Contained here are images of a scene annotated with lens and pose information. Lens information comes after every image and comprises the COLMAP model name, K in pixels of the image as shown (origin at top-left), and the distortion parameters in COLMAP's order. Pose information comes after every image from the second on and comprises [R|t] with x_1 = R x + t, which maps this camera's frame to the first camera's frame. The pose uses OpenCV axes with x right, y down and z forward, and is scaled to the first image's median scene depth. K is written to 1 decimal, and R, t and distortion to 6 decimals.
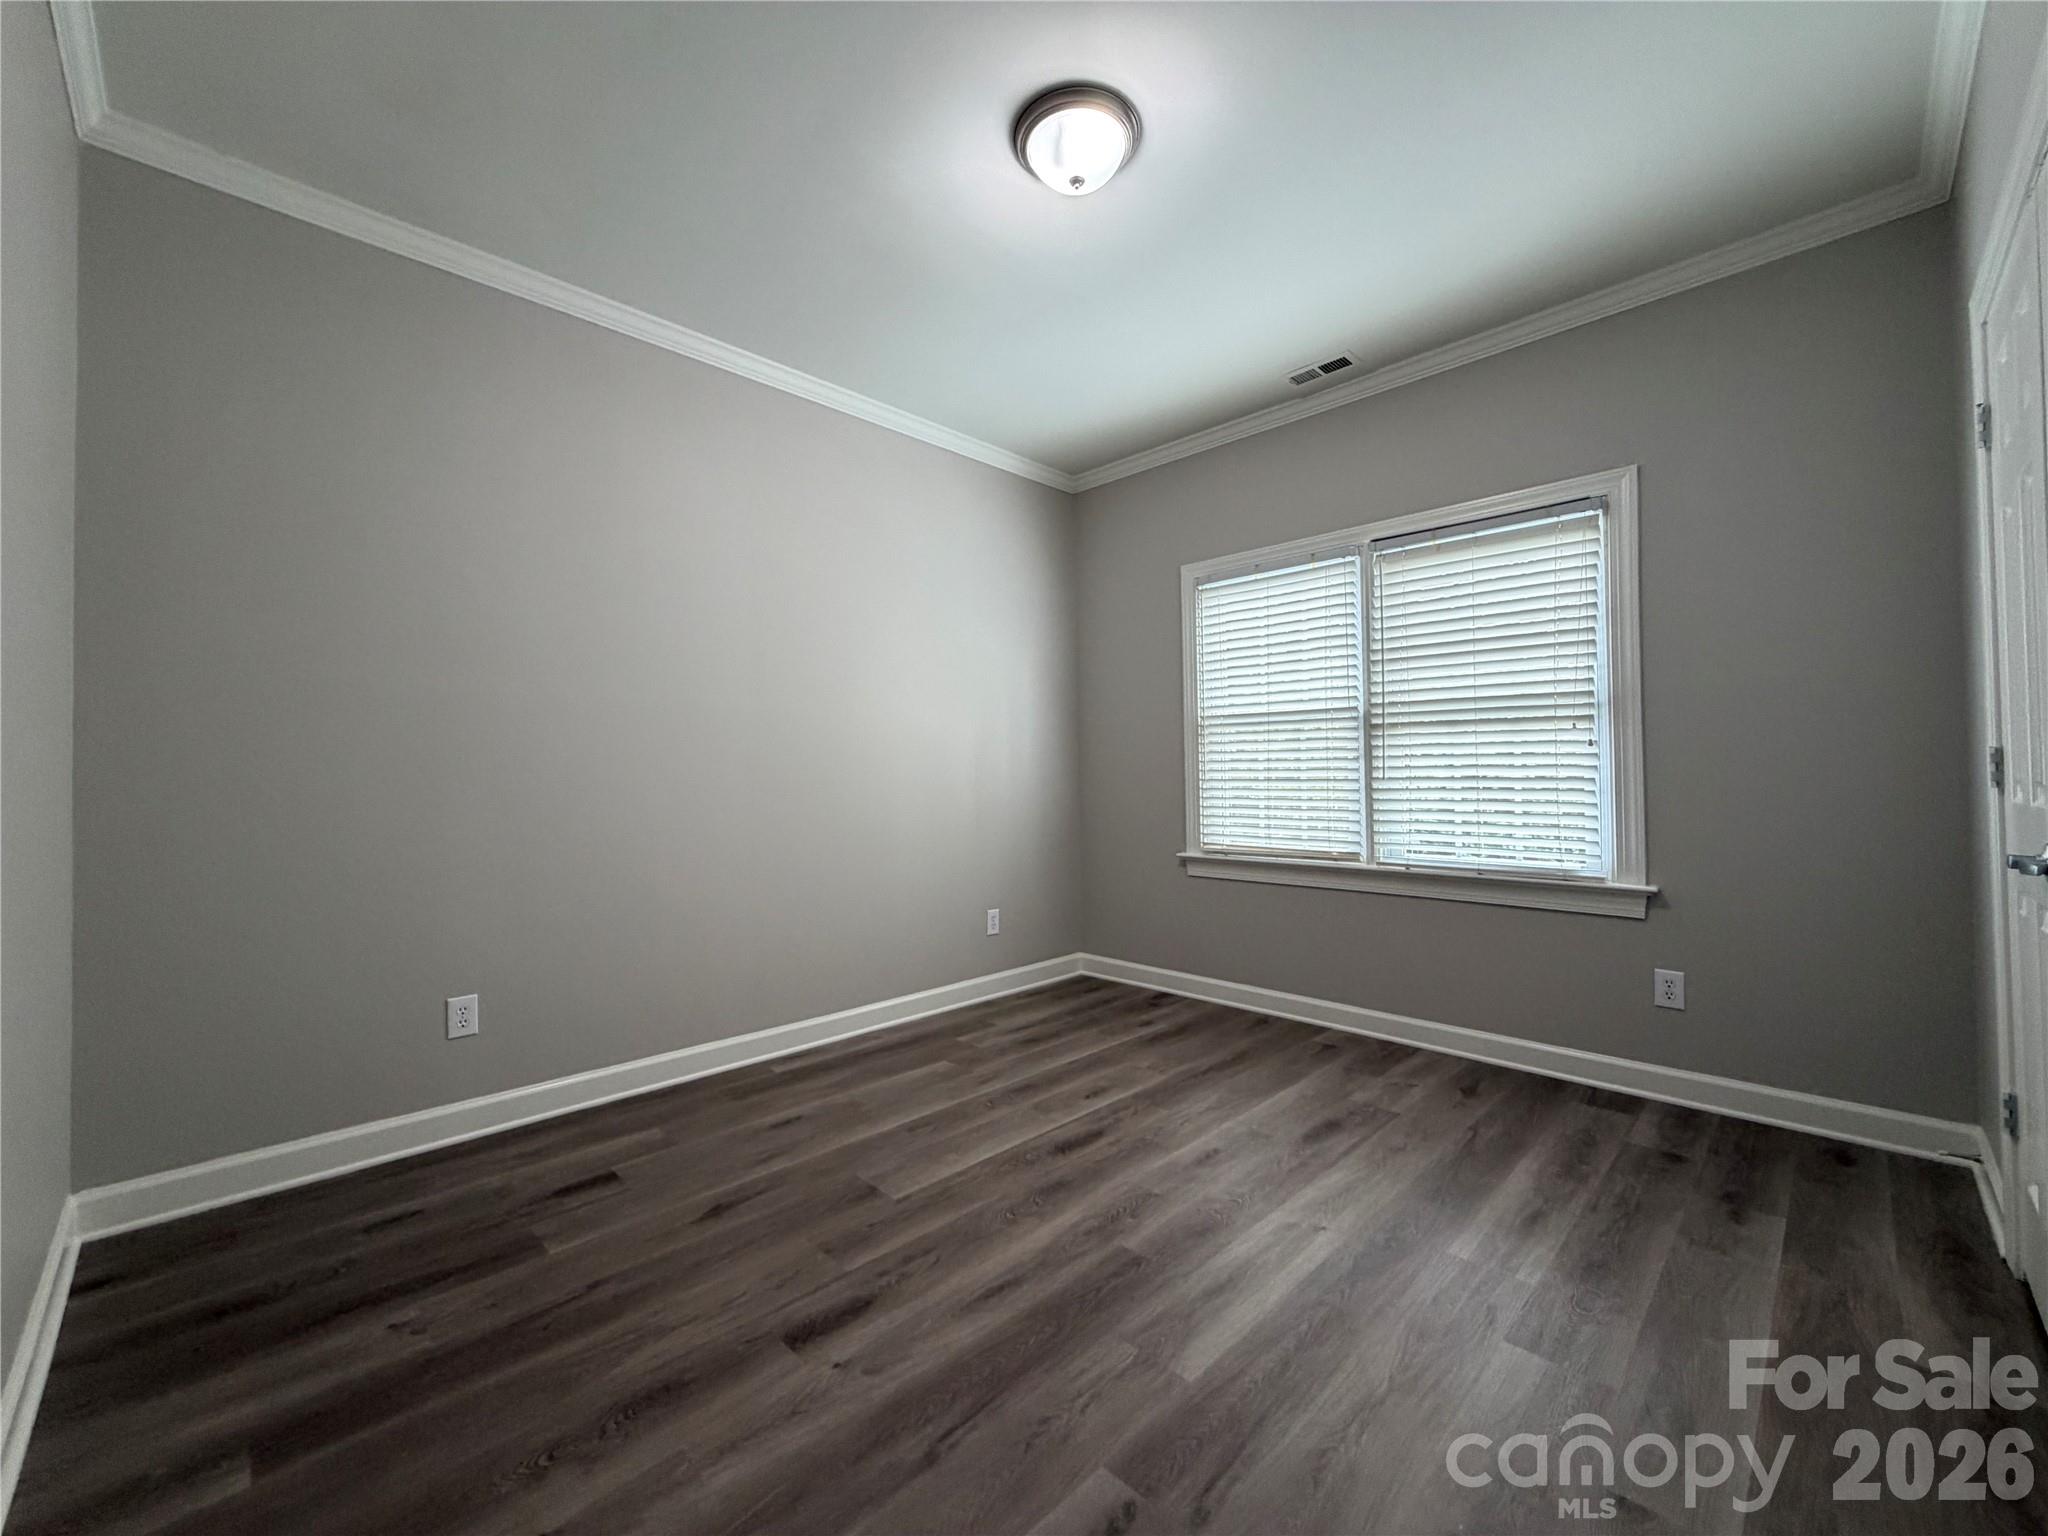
lens RADIAL K [[817.4, 0, 1017.9], [0, 817.4, 765.2], [0, 0, 1]] dist [-0.000024, 0.000064]
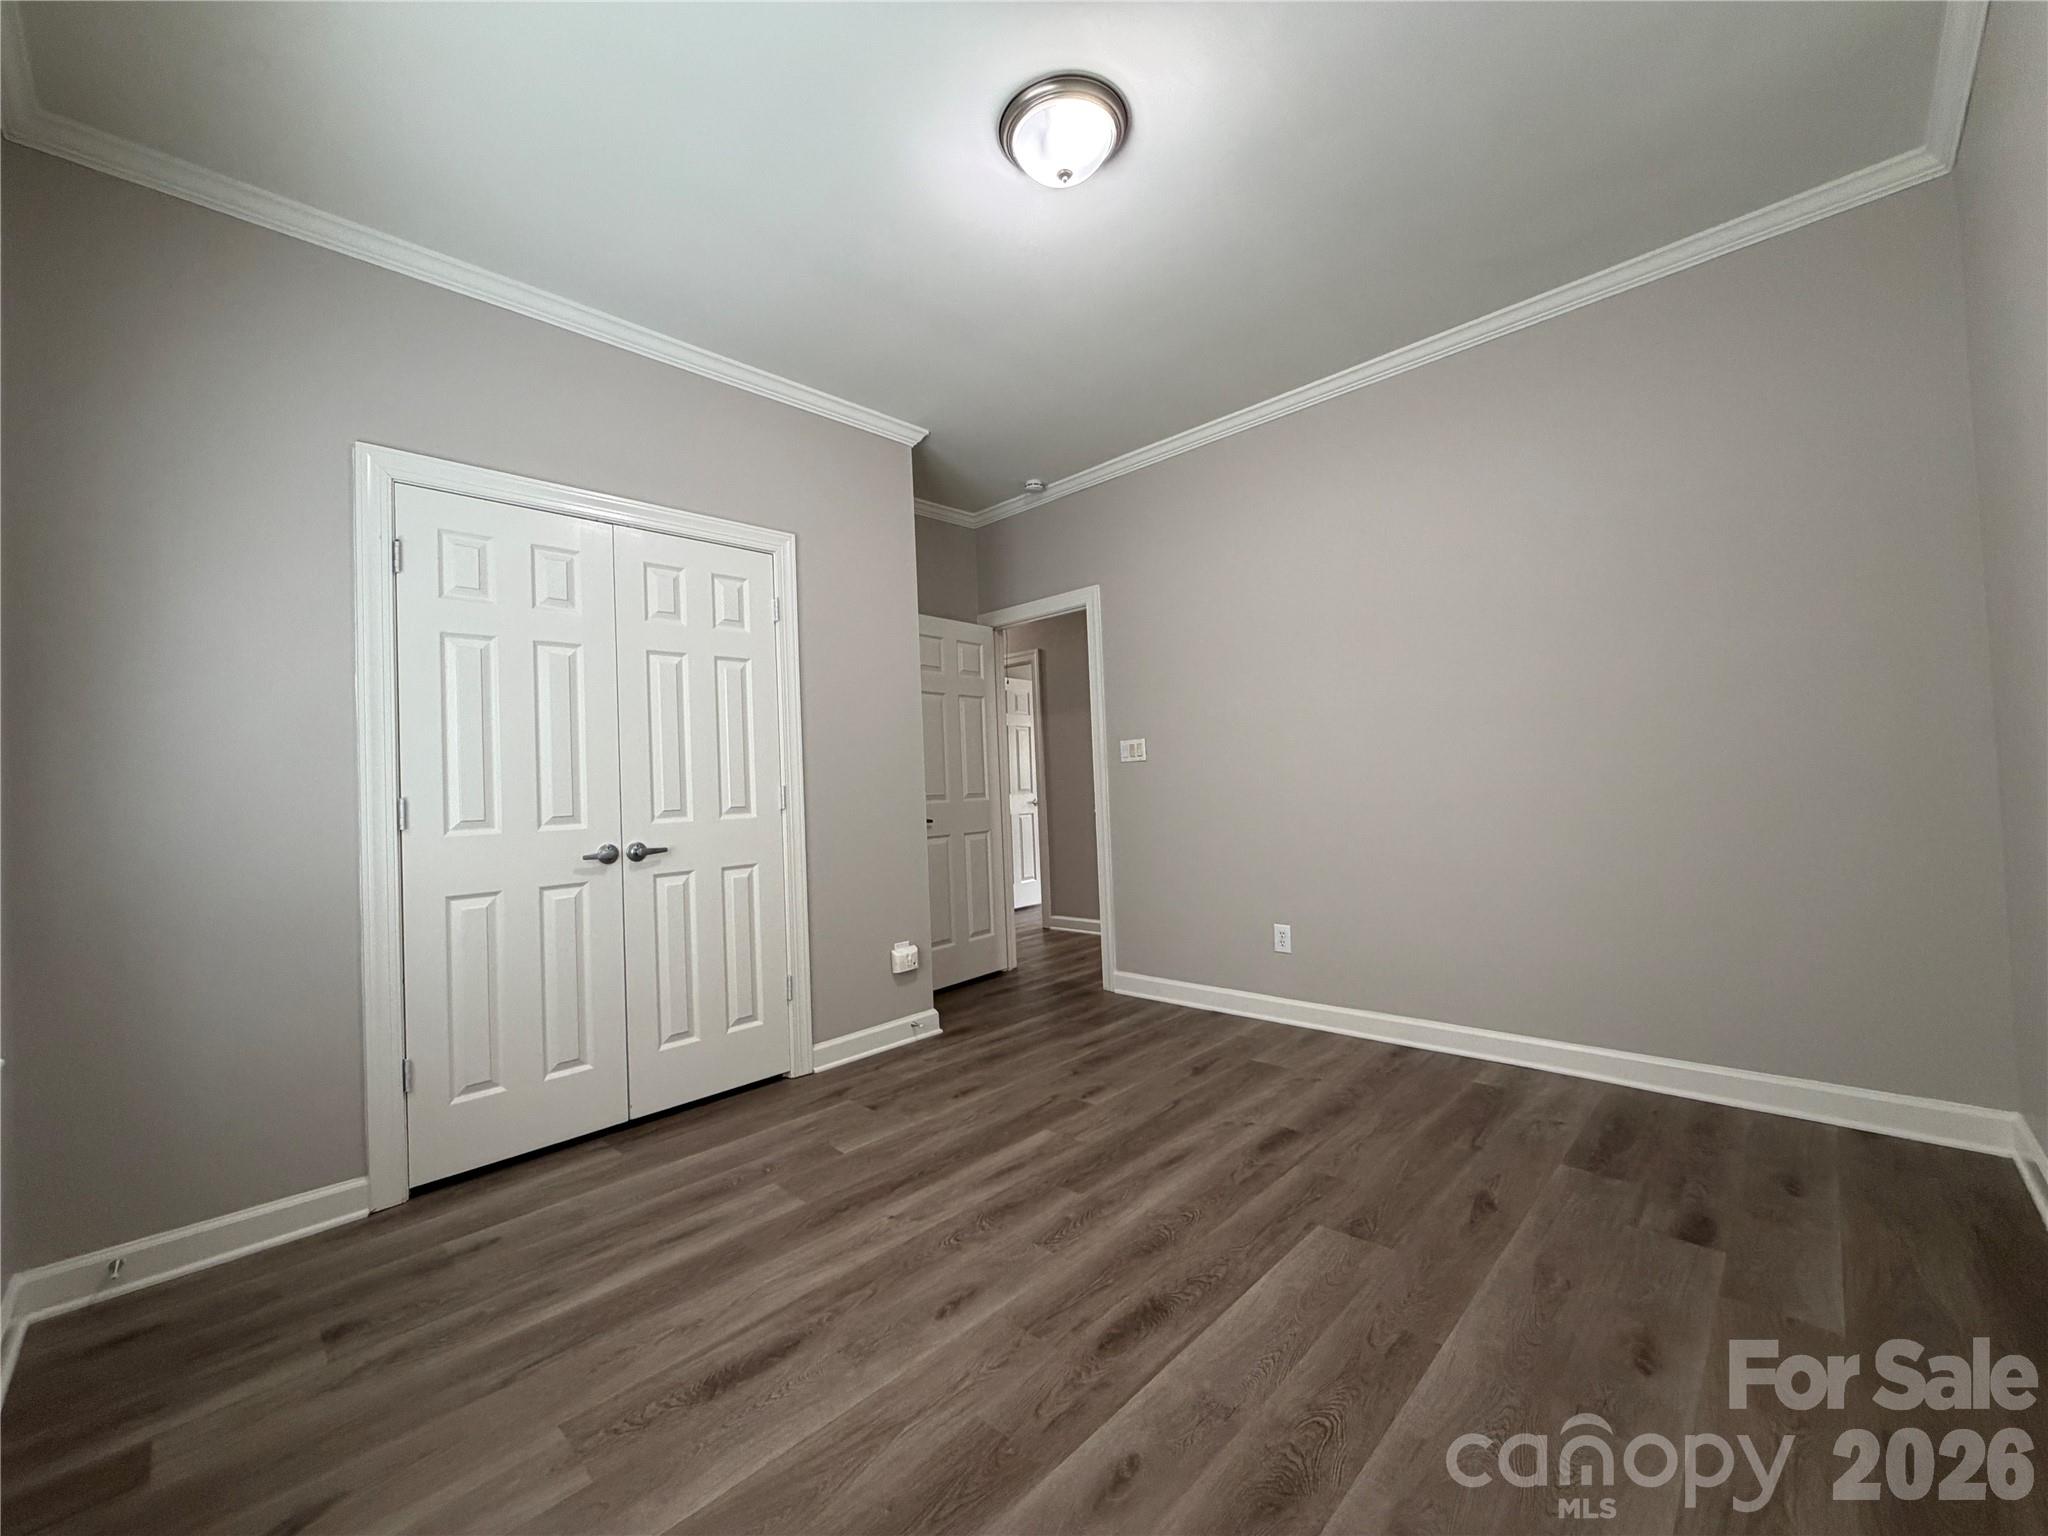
lens RADIAL K [[817.4, 0, 1017.9], [0, 817.4, 765.2], [0, 0, 1]] dist [-0.000024, 0.000064]
pose [[-0.998561, 0.051216, -0.015928, 0.173345], [0.051949, 0.997418, -0.049578, 0.031192], [0.013348, -0.050334, -0.998643, 1.863517]]
